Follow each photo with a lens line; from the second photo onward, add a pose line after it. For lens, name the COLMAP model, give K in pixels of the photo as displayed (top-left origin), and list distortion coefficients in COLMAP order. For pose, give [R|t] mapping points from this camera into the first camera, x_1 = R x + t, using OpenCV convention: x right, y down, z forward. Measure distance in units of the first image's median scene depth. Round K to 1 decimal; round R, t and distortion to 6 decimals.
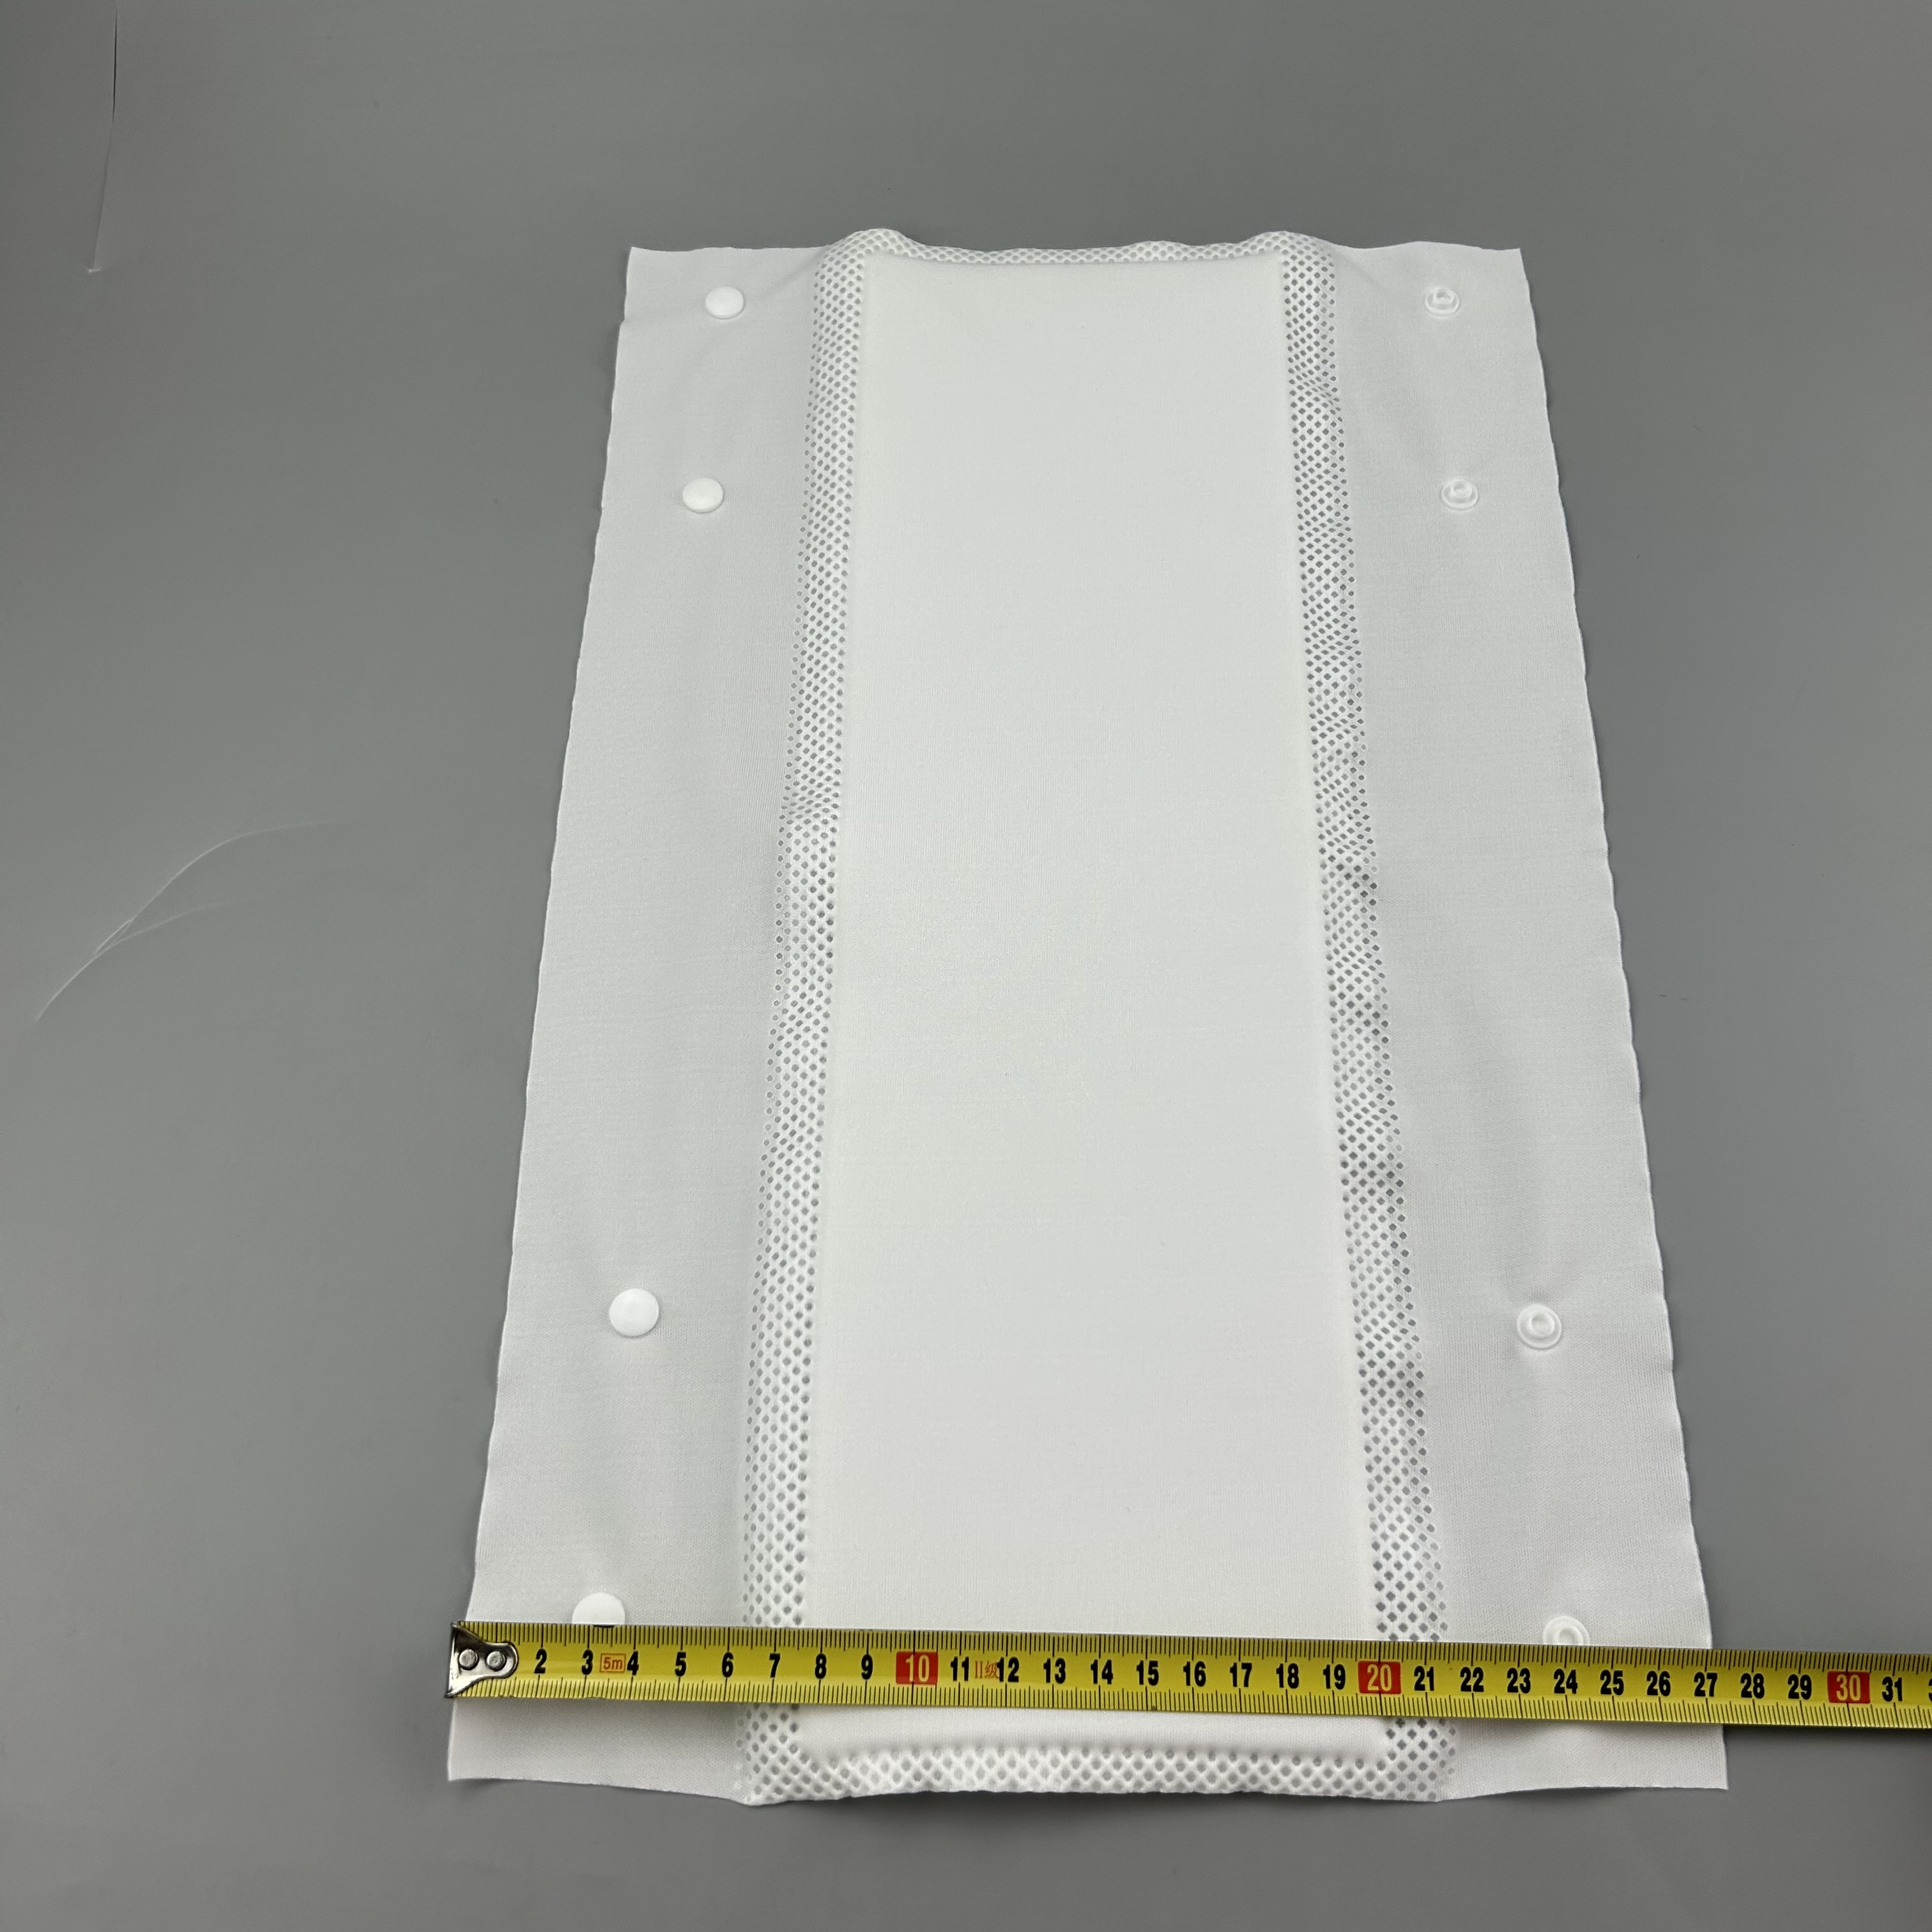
lens RADIAL K [[1952.2, 0, 962.3], [0, 1952.2, 1012.9], [0, 0, 1]] dist [0.212664, -0.600370]
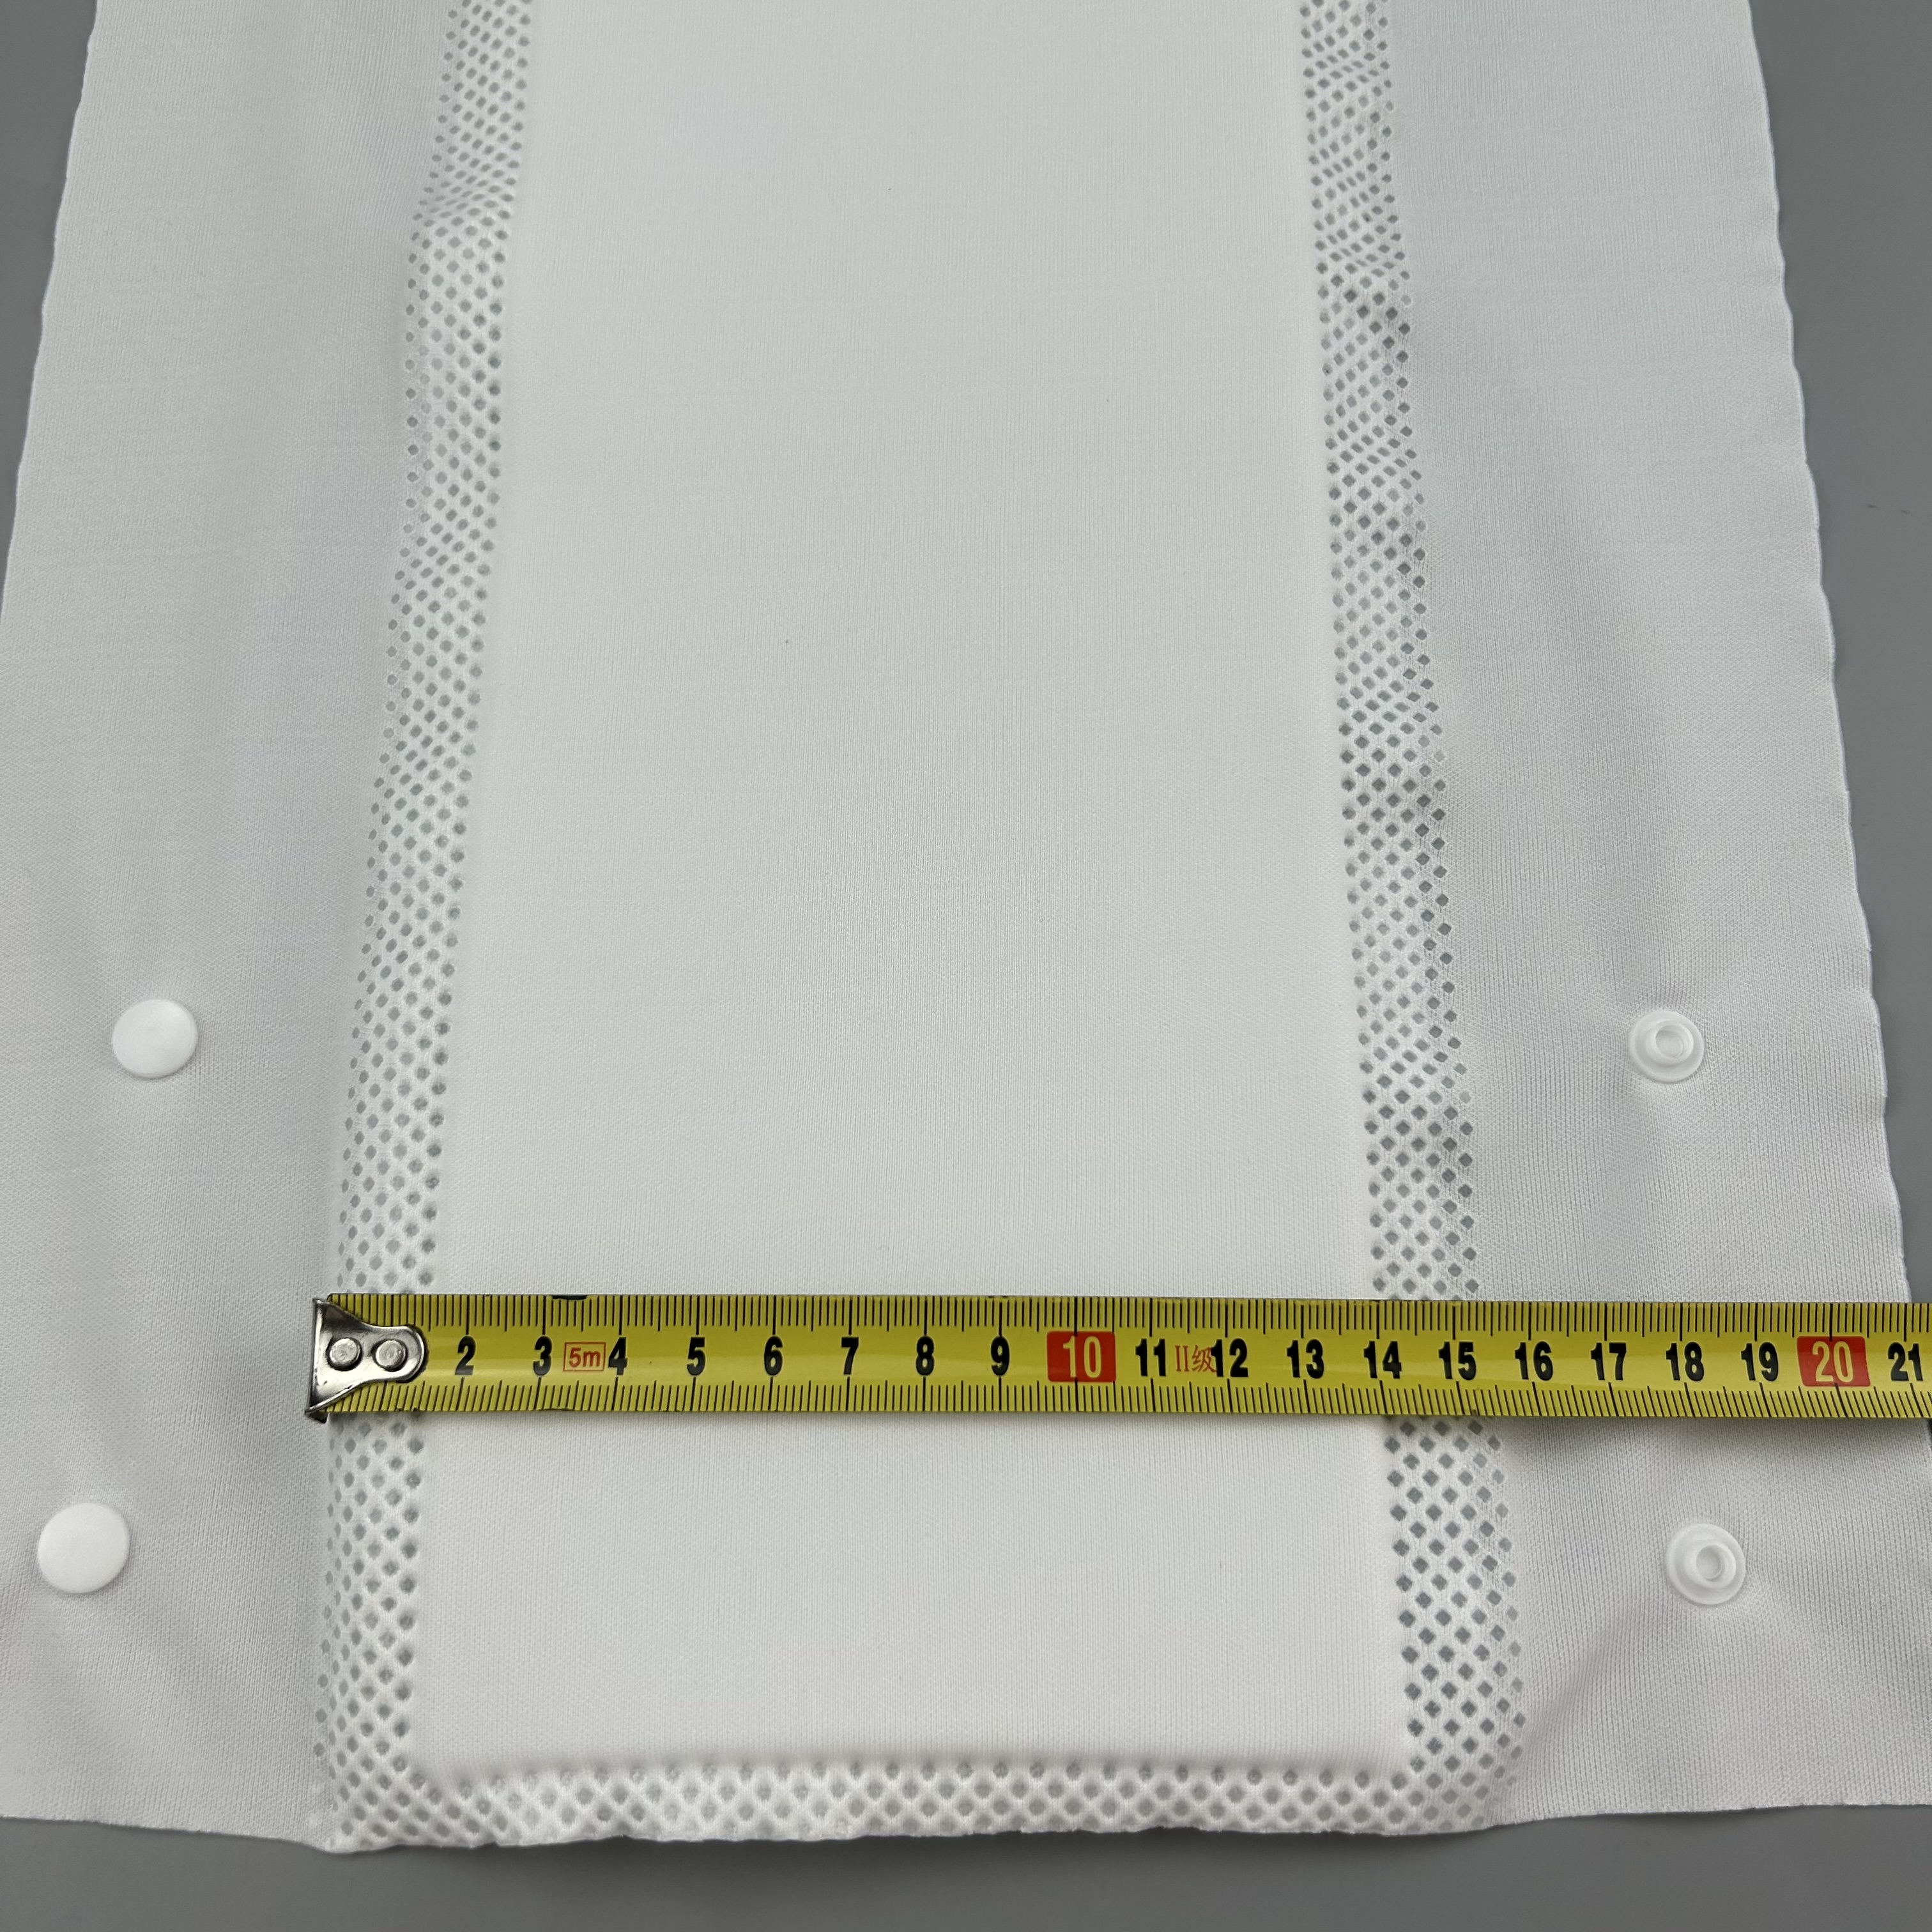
lens RADIAL K [[1982.1, 0, 959.4], [0, 1982.1, 1007.7], [0, 0, 1]] dist [0.131552, -0.297514]
pose [[0.999865, -0.008566, 0.014023, 0.065010], [0.006653, 0.991332, 0.131213, 0.062163], [-0.015025, -0.131102, 0.991255, 0.381298]]
